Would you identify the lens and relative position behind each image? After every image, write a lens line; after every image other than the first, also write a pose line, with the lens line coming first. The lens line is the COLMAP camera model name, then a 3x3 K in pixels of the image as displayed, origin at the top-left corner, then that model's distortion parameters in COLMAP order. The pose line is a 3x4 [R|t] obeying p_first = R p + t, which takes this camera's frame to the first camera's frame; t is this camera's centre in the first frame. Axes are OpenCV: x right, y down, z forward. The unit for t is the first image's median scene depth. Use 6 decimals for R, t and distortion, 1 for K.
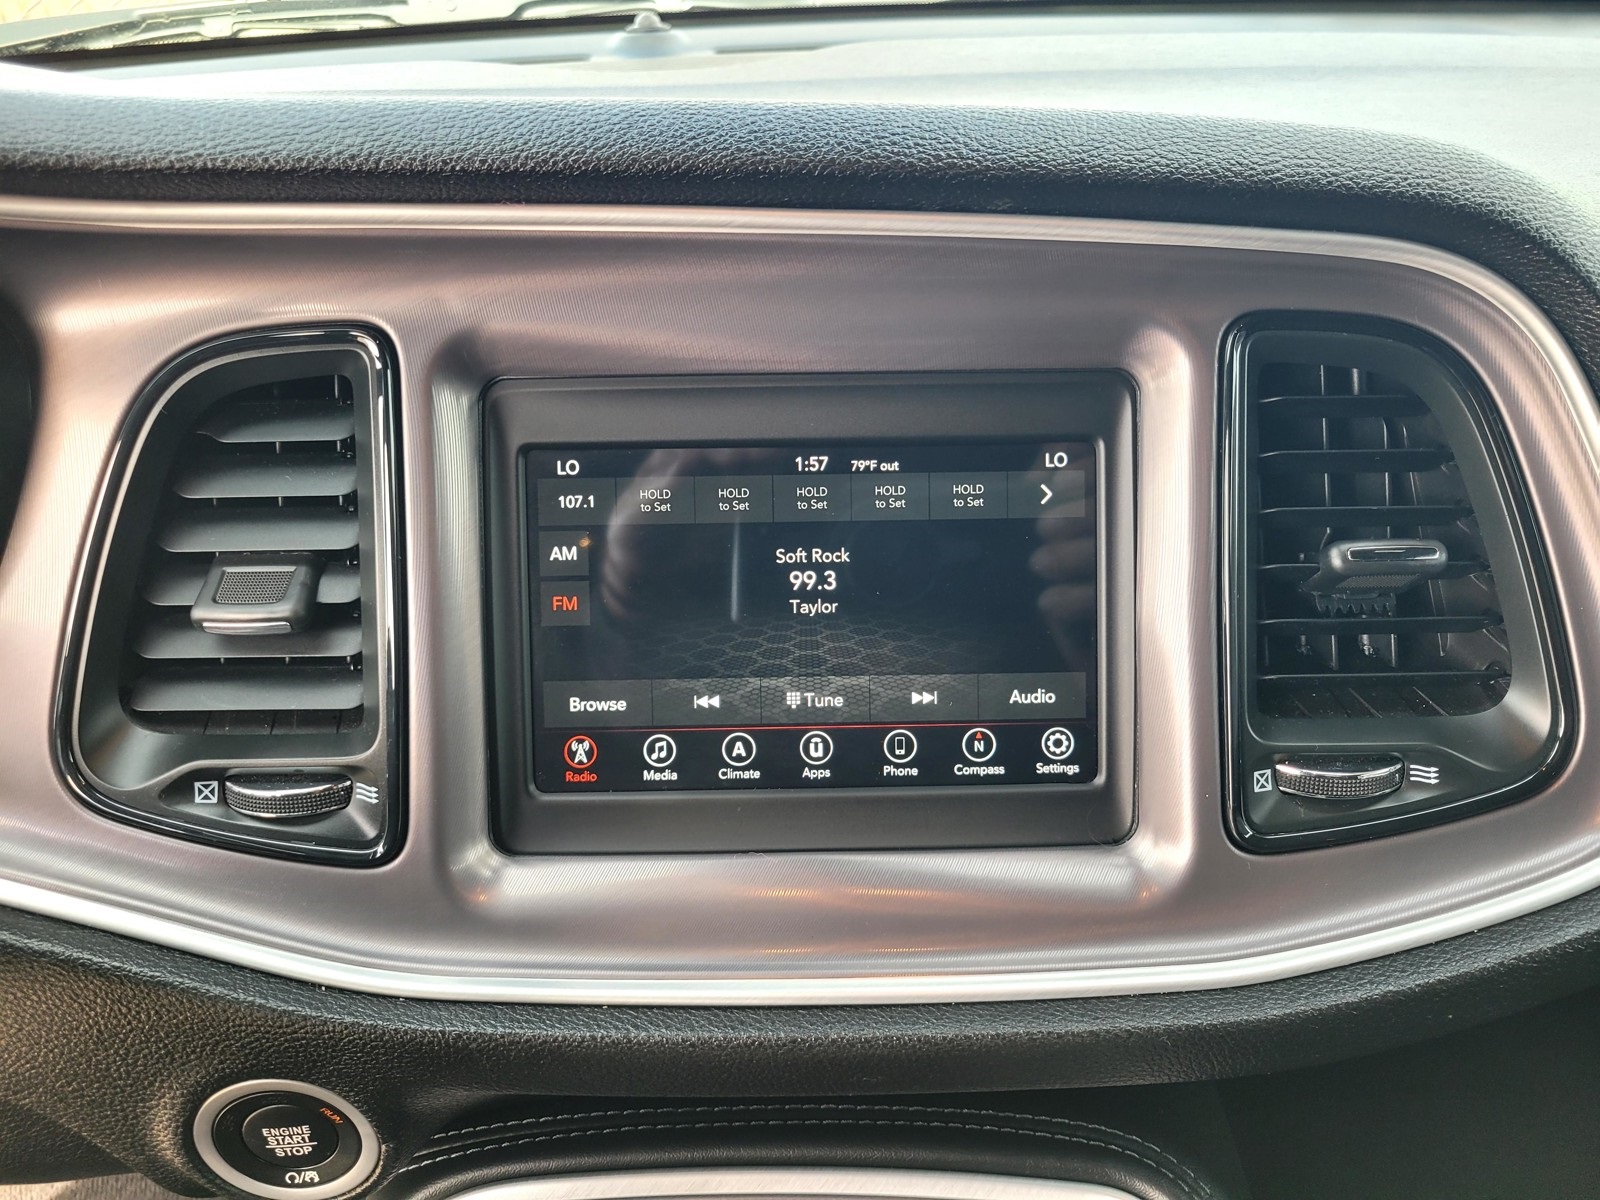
lens RADIAL K [[1296.2, 0, 803.6], [0, 1296.2, 576.9], [0, 0, 1]] dist [0.042428, -0.001091]
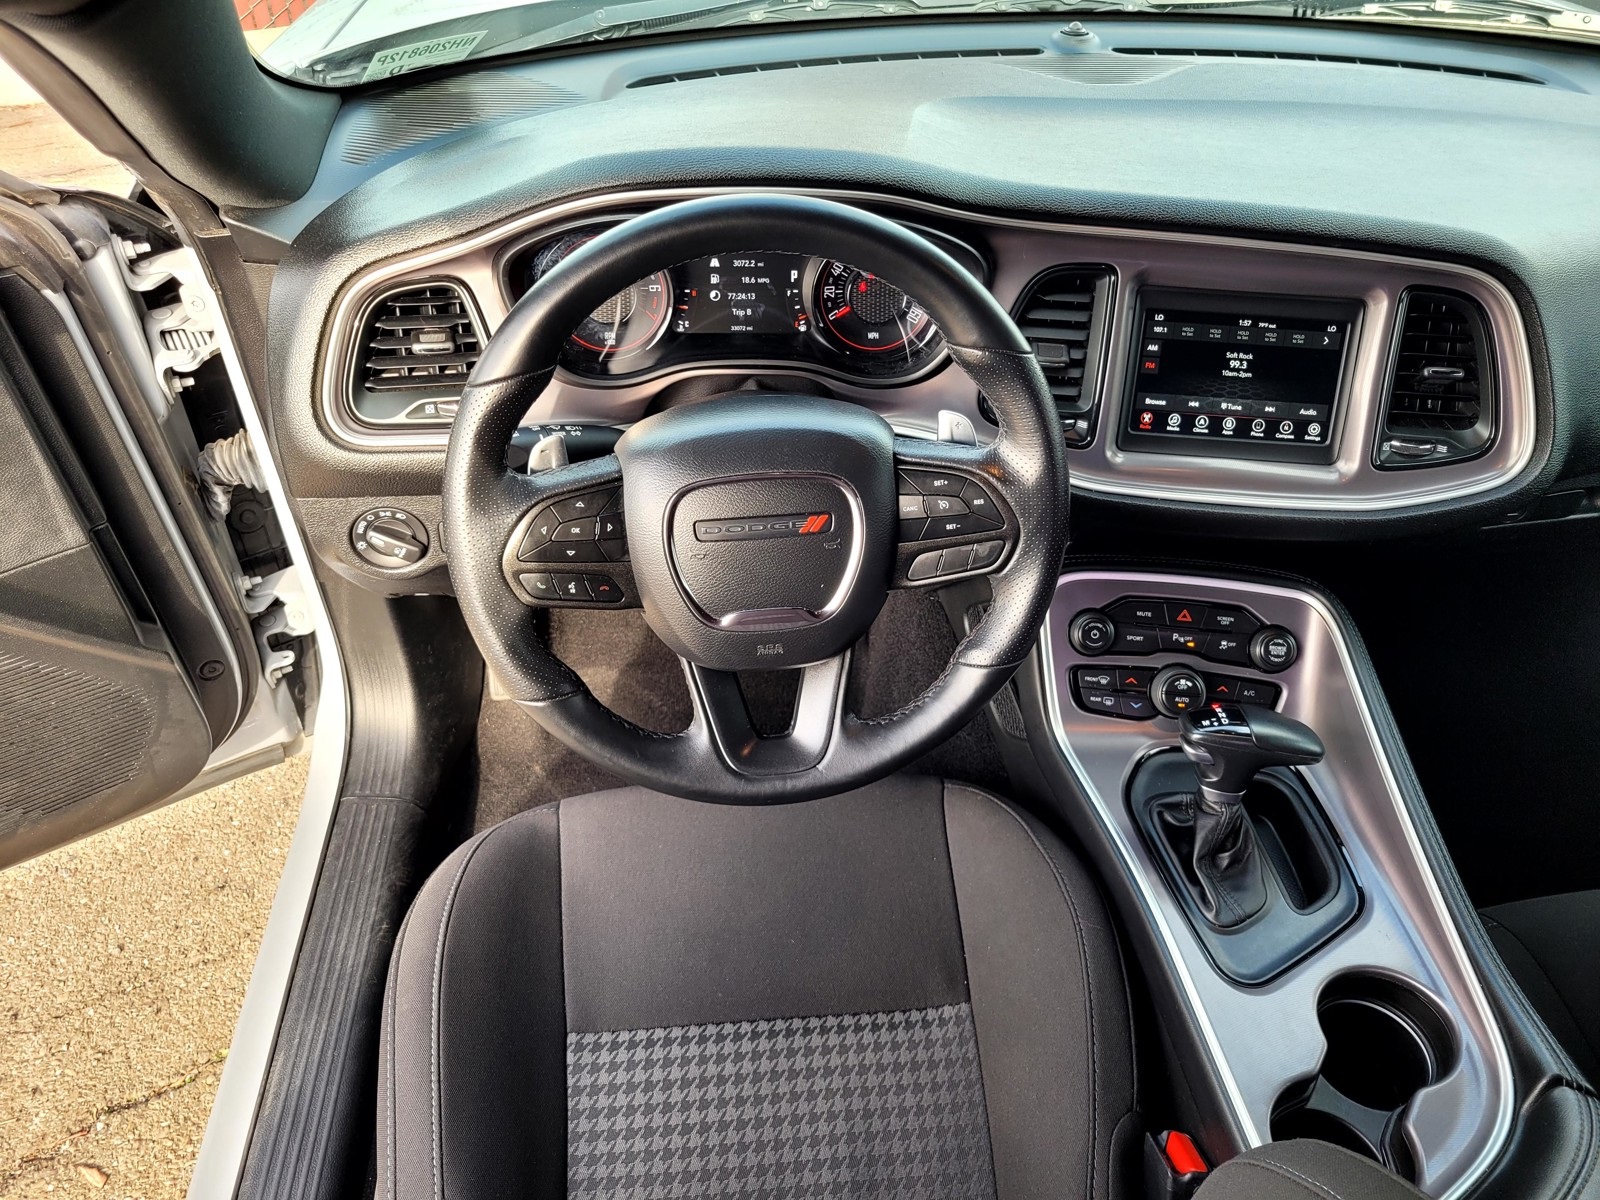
lens RADIAL K [[1296.2, 0, 803.6], [0, 1296.2, 576.9], [0, 0, 1]] dist [0.042428, -0.001091]
pose [[0.995762, 0.090889, -0.014048, -0.865473], [-0.086256, 0.975951, 0.200199, -0.033131], [0.031906, -0.198139, 0.979654, -1.940044]]
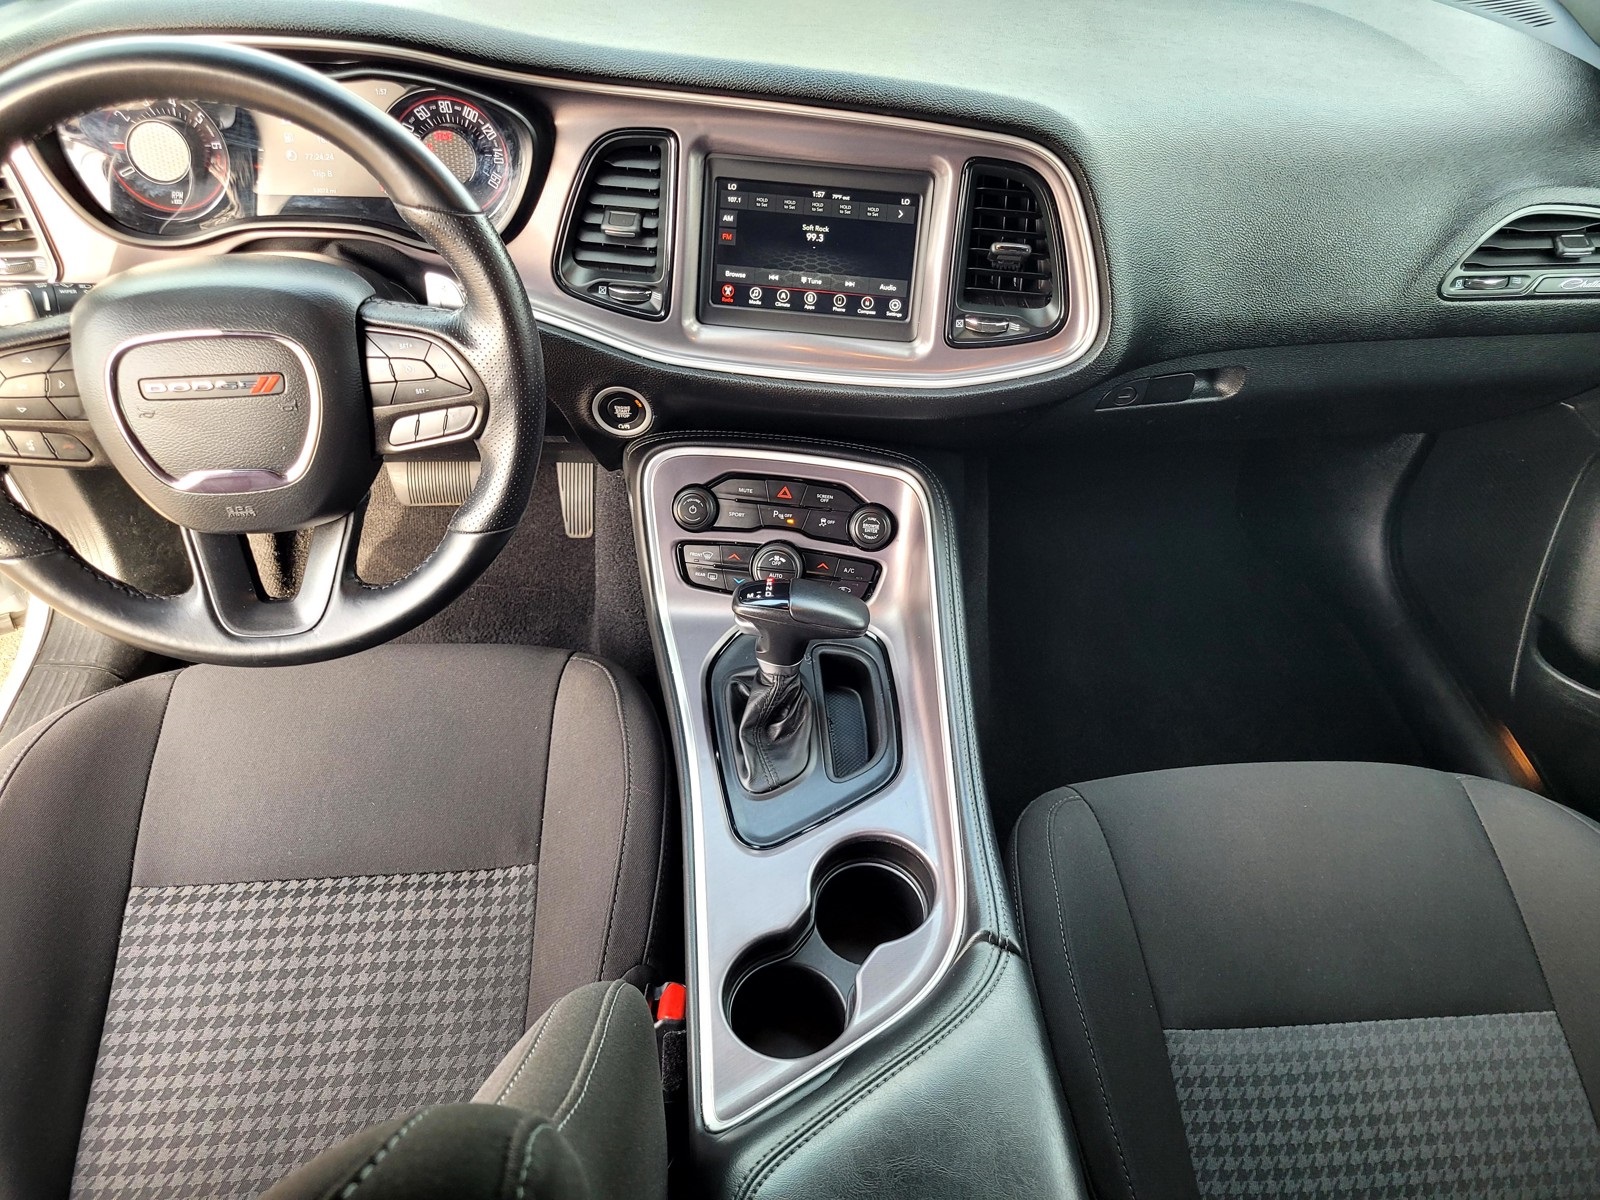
lens RADIAL K [[1296.2, 0, 803.6], [0, 1296.2, 576.9], [0, 0, 1]] dist [0.042428, -0.001091]
pose [[0.994017, 0.107803, -0.017600, 0.112531], [-0.098700, 0.955479, 0.278063, -0.075357], [0.046792, -0.274662, 0.960402, -1.927705]]
